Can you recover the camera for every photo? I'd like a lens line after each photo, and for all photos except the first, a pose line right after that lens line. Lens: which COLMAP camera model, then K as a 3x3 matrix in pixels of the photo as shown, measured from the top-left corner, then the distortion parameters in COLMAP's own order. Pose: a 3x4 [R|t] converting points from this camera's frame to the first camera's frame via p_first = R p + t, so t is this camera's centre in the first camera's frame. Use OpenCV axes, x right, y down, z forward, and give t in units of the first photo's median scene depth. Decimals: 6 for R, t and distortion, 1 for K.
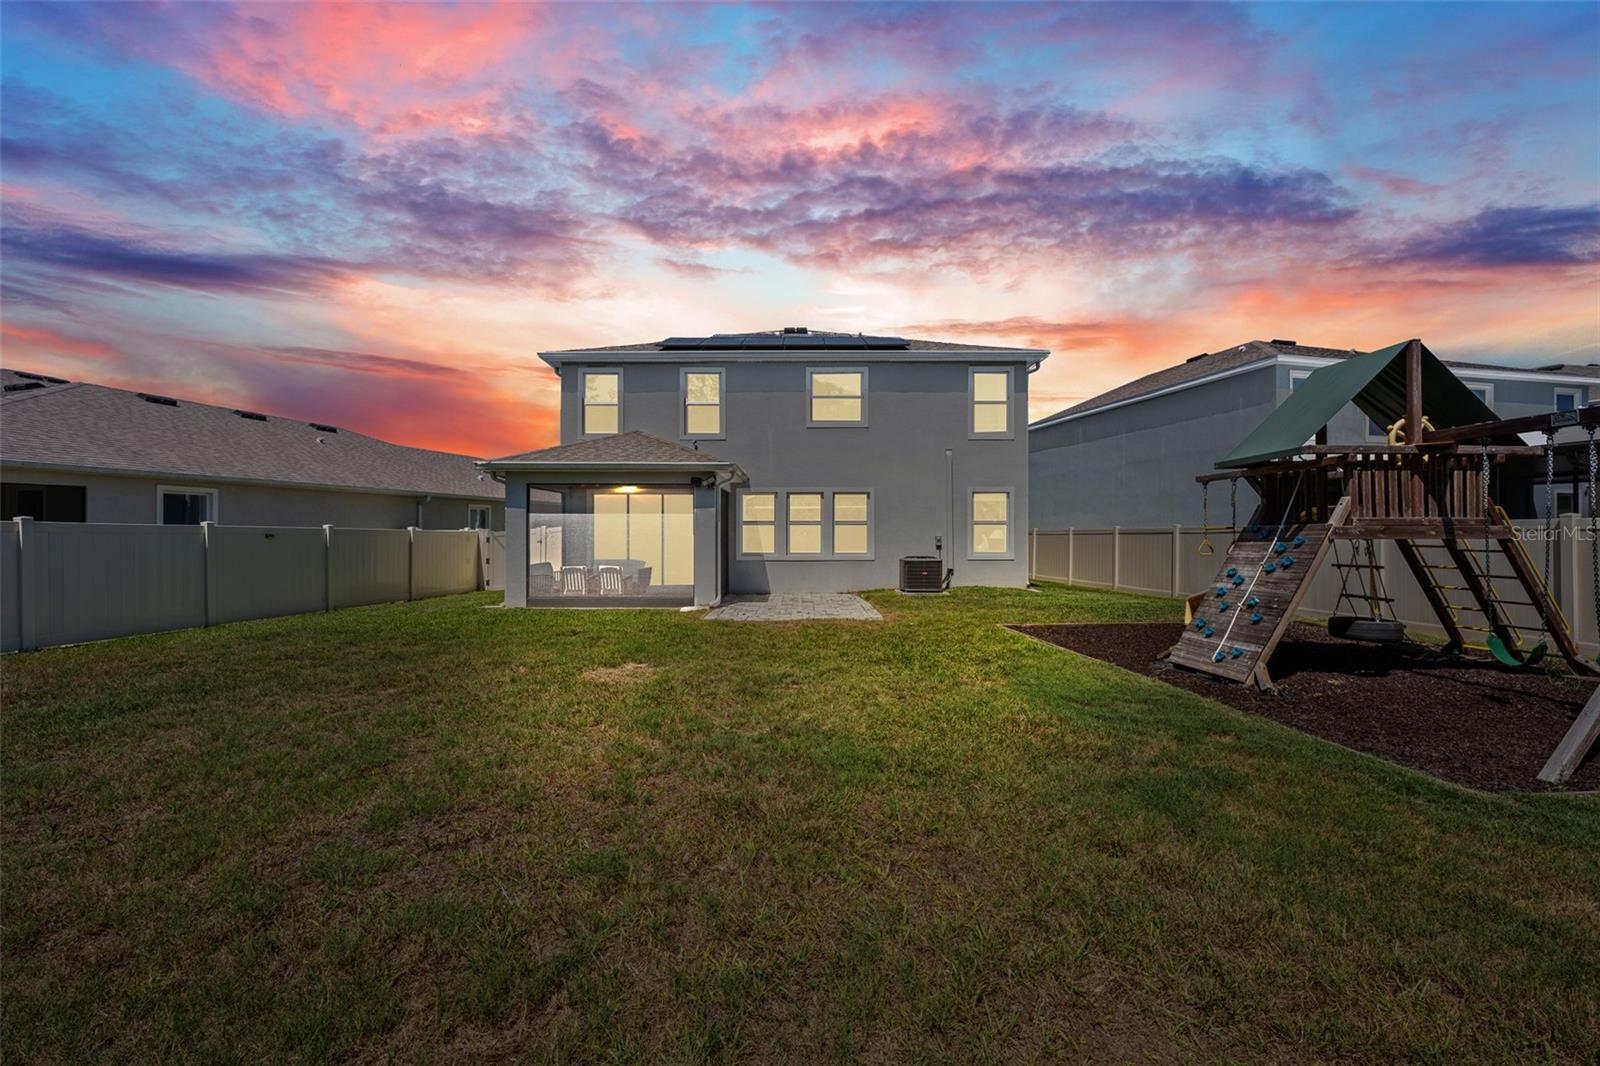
lens RADIAL K [[640.5, 0, 796.8], [0, 640.5, 535.7], [0, 0, 1]] dist [-0.000892, 0.000450]
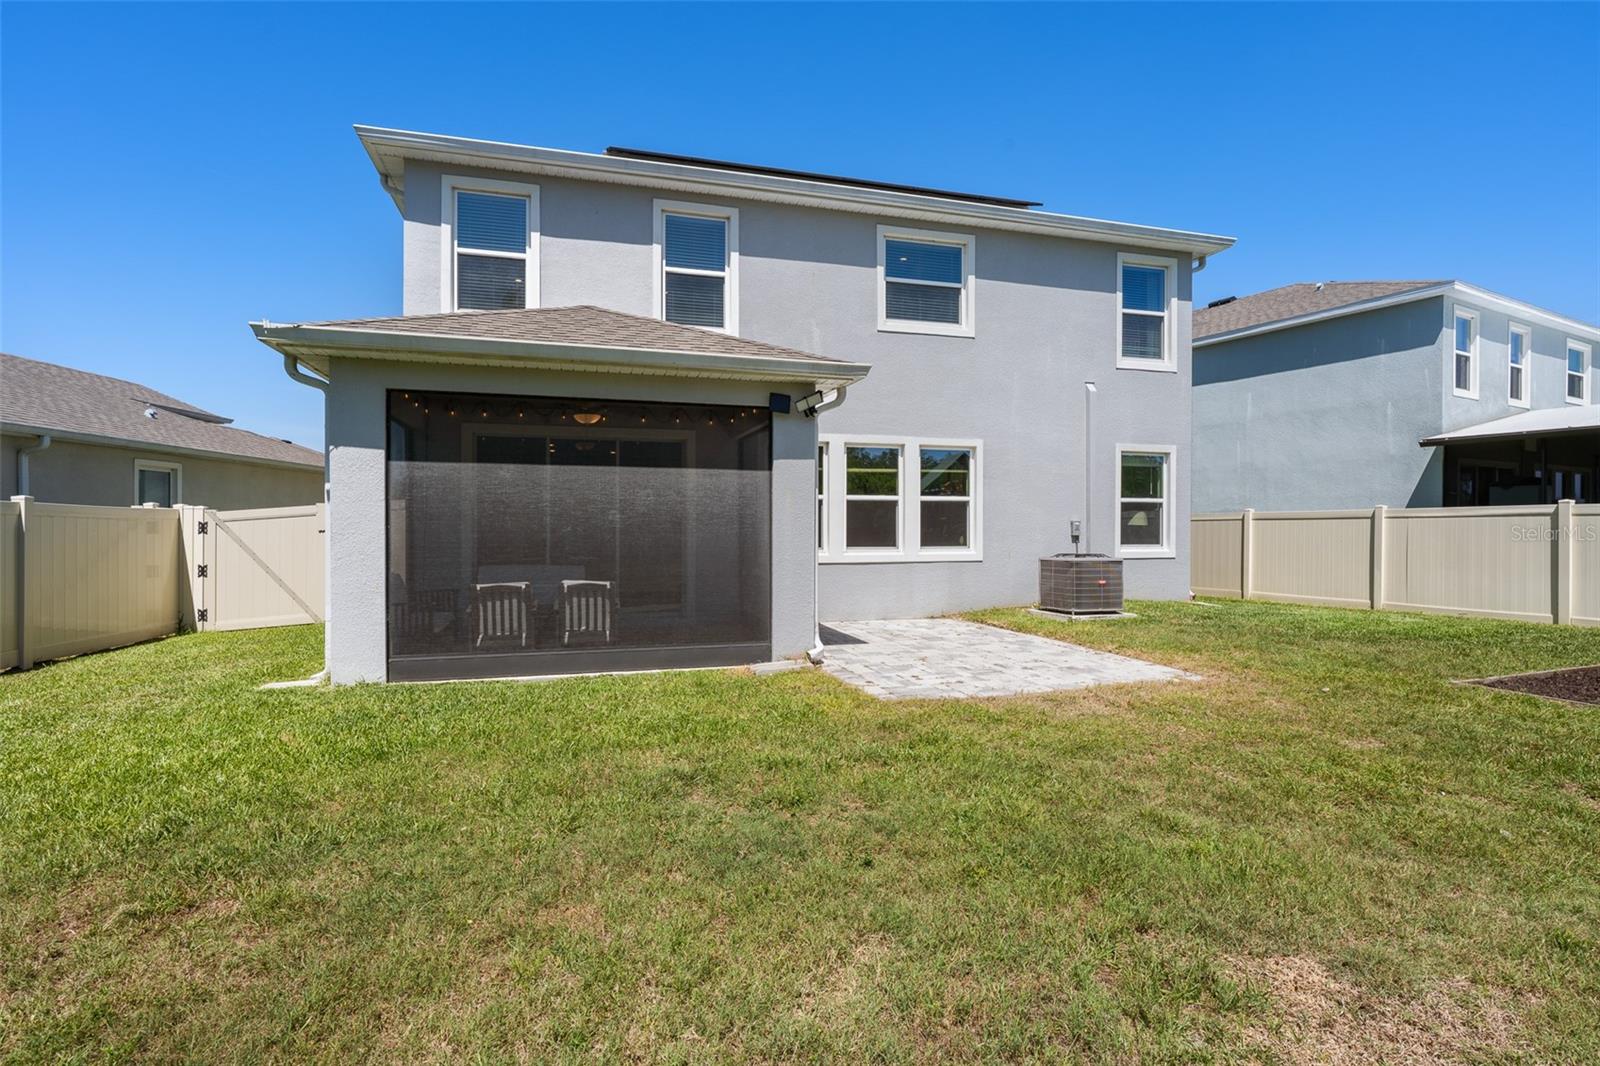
lens RADIAL K [[781.4, 0, 797.7], [0, 781.4, 528.9], [0, 0, 1]] dist [-0.003523, 0.000630]
pose [[0.957985, 0.000057, 0.286818, -0.256557], [-0.000342, 0.999999, 0.000942, 0.008024], [-0.286818, -0.001001, 0.957985, 0.352711]]
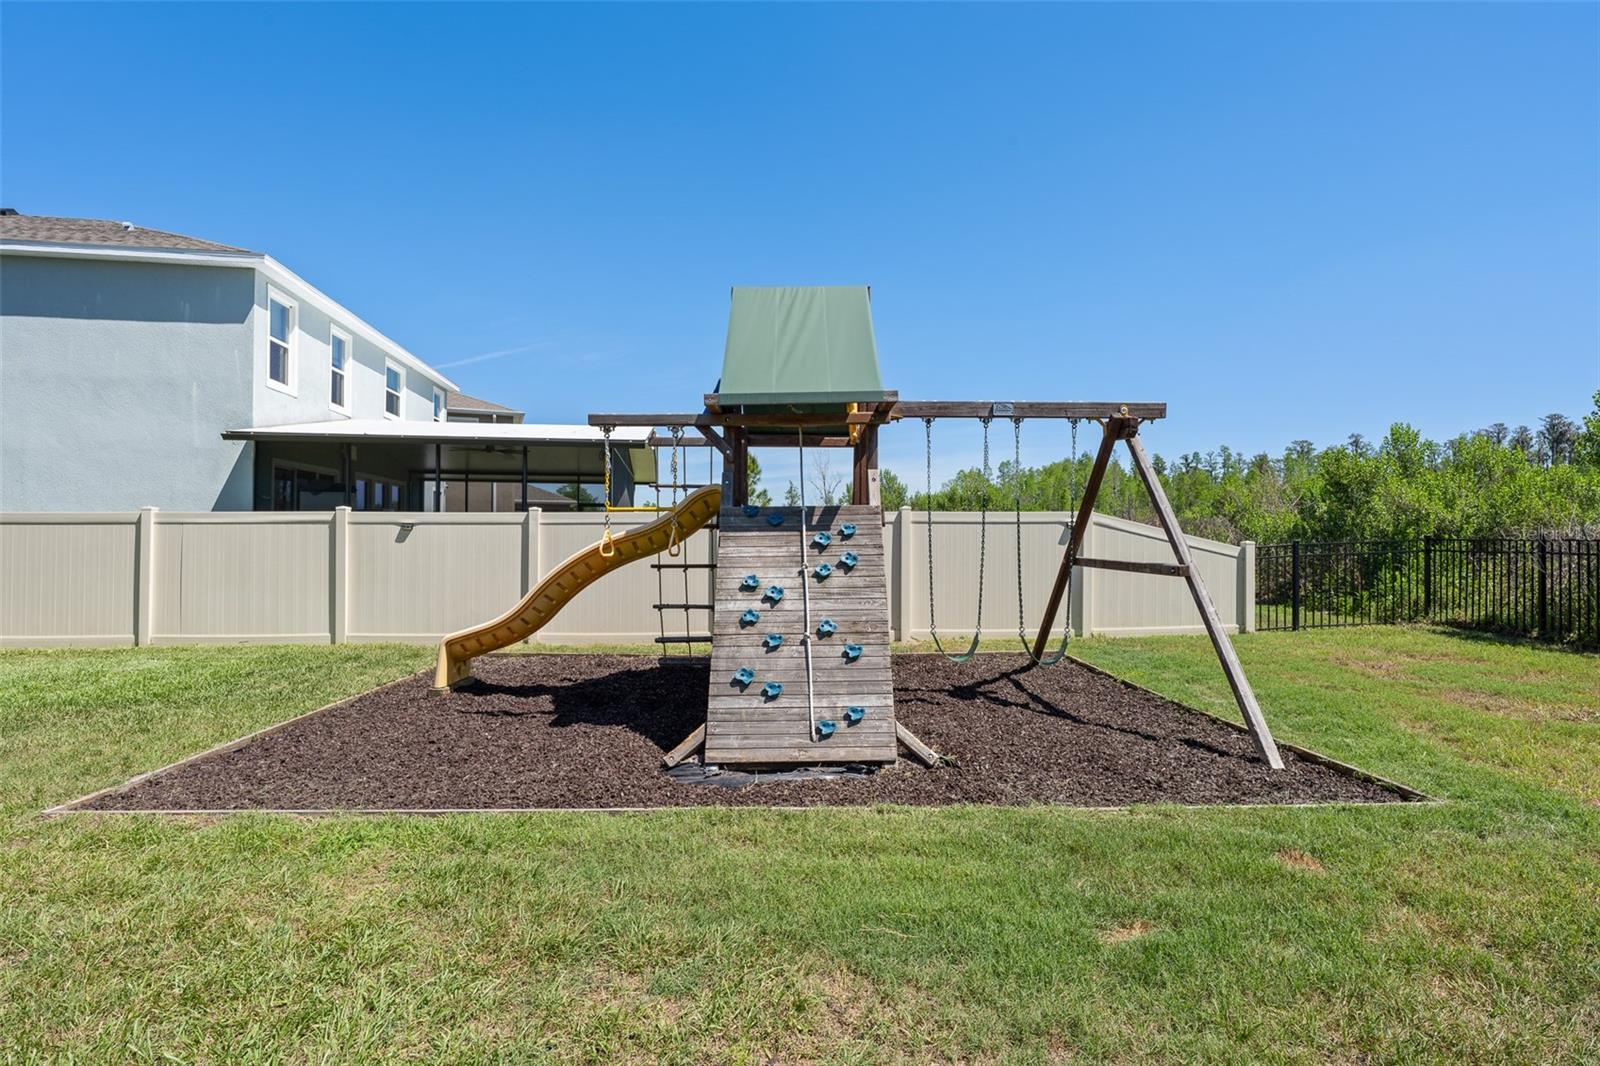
lens RADIAL K [[781.4, 0, 806.1], [0, 781.4, 537.7], [0, 0, 1]] dist [-0.003523, 0.000630]
pose [[0.050160, -0.001621, 0.998740, -0.021668], [-0.002418, 0.999996, 0.001744, 0.006076], [-0.998738, -0.002503, 0.050156, 0.412489]]
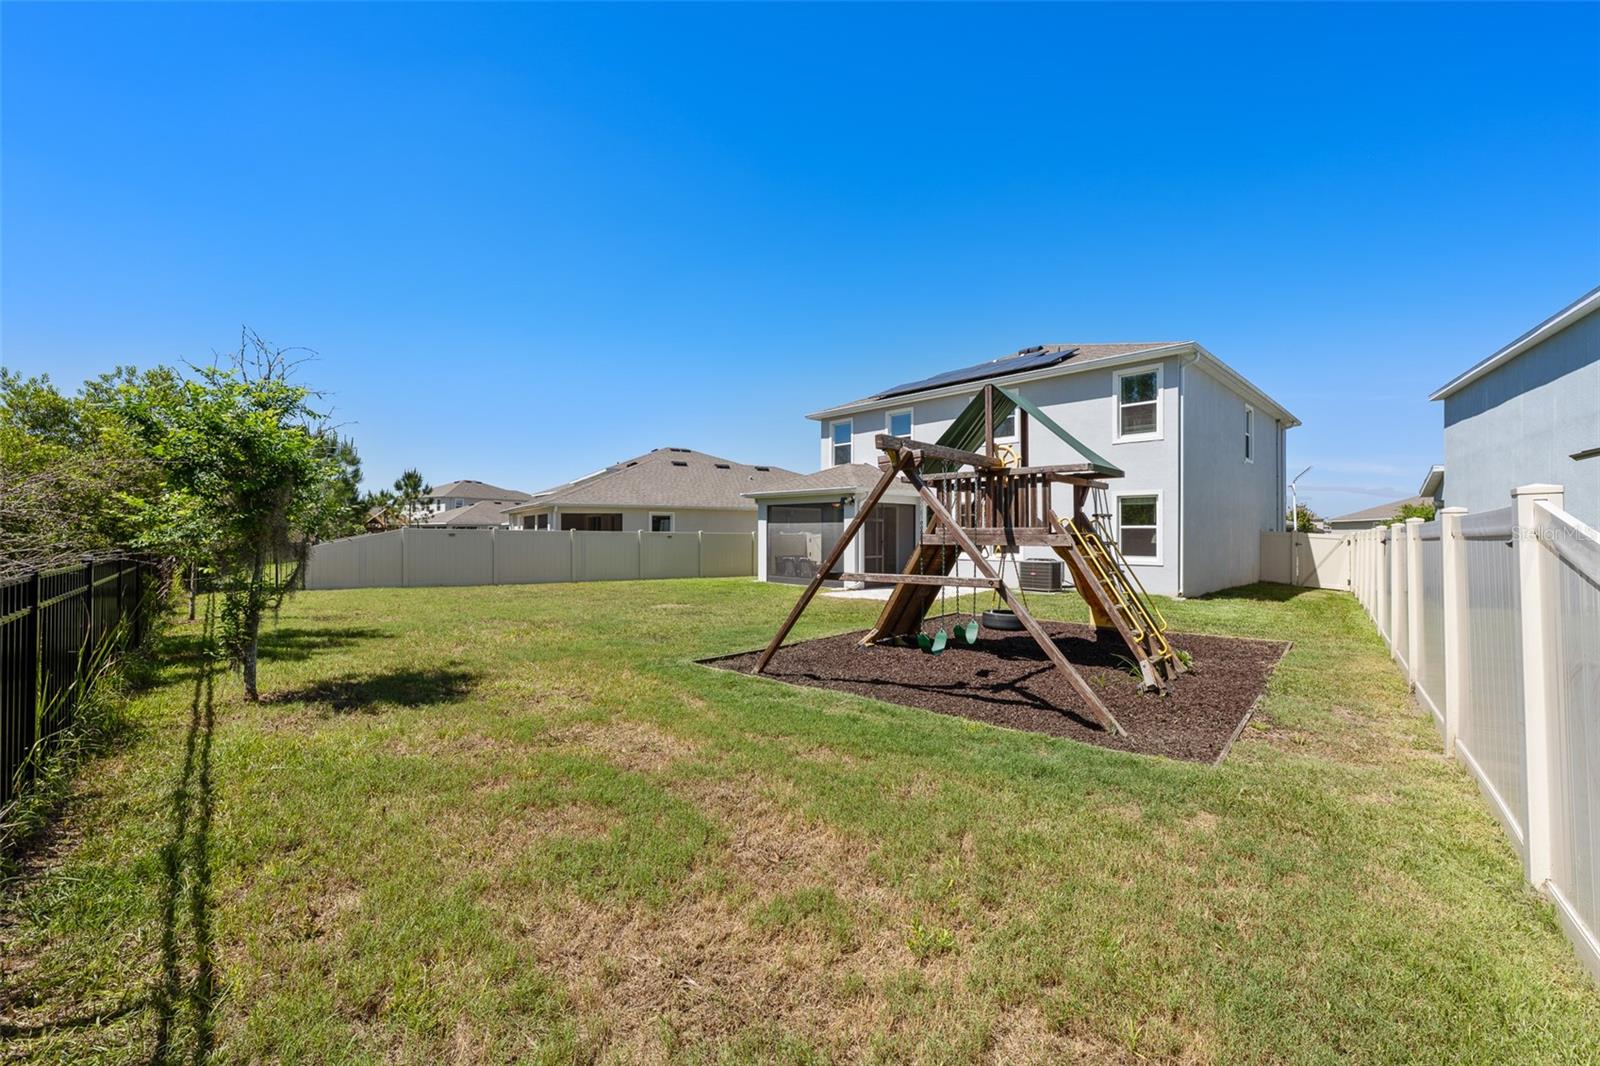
lens RADIAL K [[640.5, 0, 789.9], [0, 640.5, 530.7], [0, 0, 1]] dist [-0.000892, 0.000450]
pose [[0.690189, -0.003283, -0.723622, 0.649506], [-0.009221, 0.999869, -0.013331, 0.003815], [0.723570, 0.015873, 0.690068, -0.059836]]
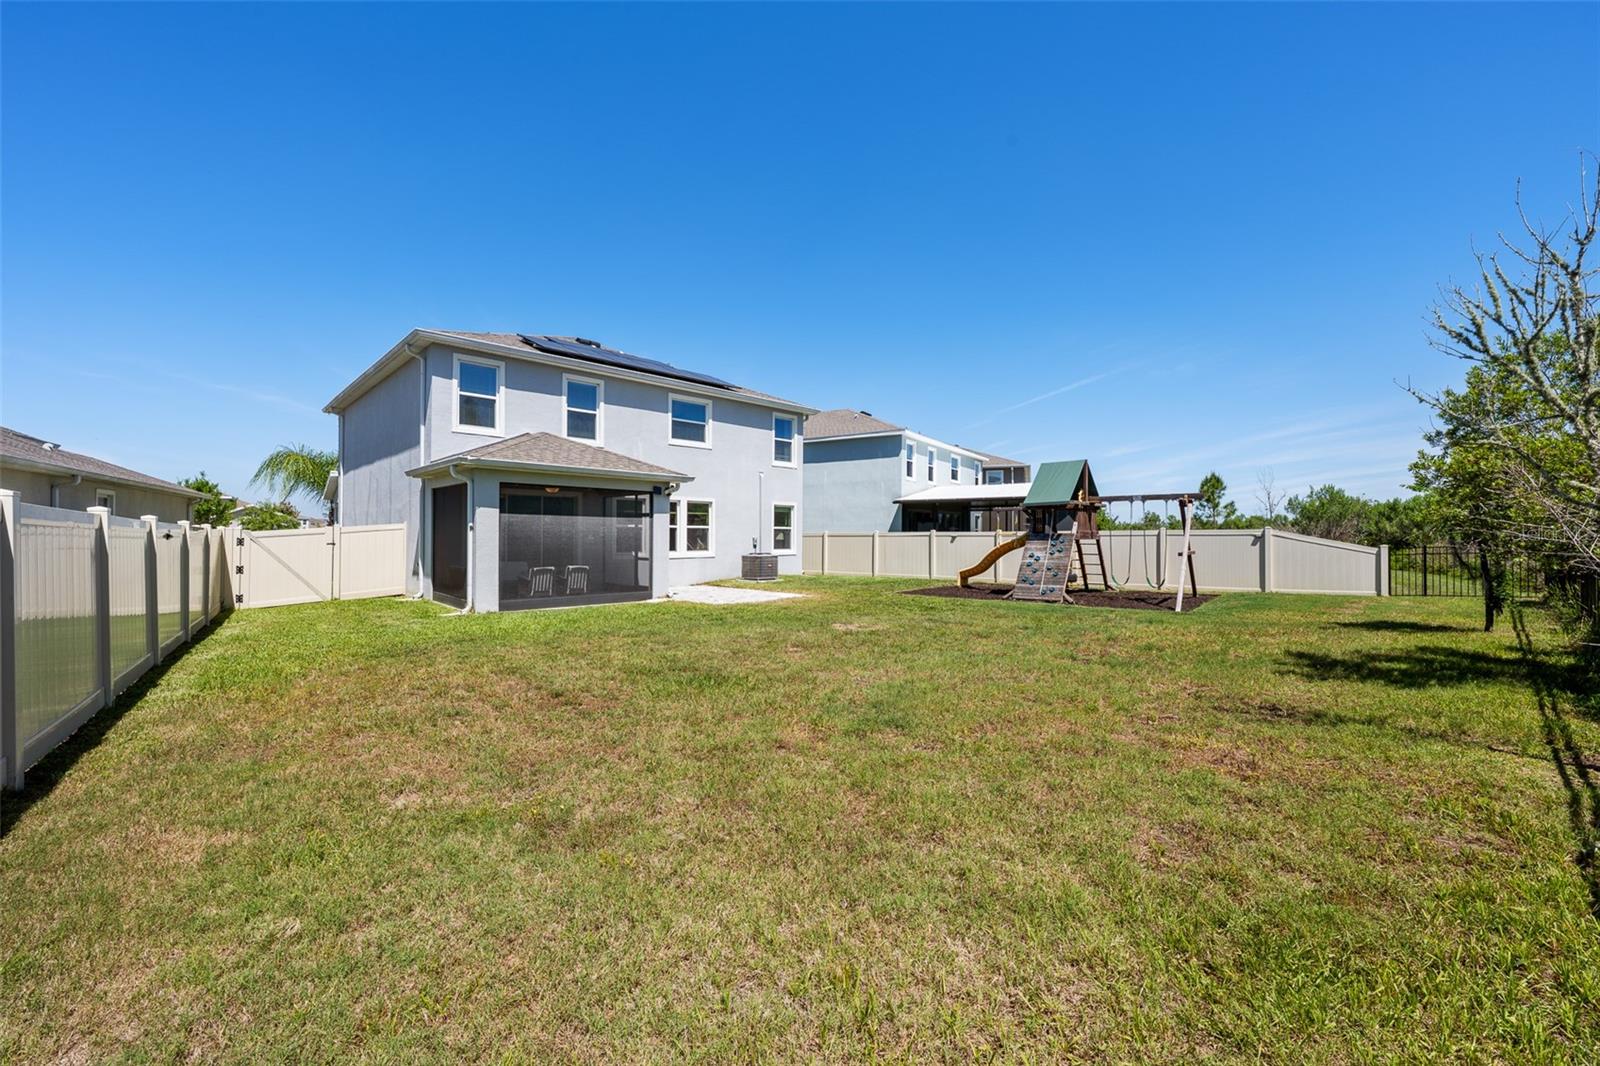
lens RADIAL K [[640.5, 0, 798.9], [0, 640.5, 534.1], [0, 0, 1]] dist [-0.000892, 0.000450]
pose [[0.711423, 0.005056, 0.702746, -0.641474], [-0.002345, 0.999986, -0.004820, -0.000499], [-0.702760, 0.001781, 0.711425, 0.002237]]
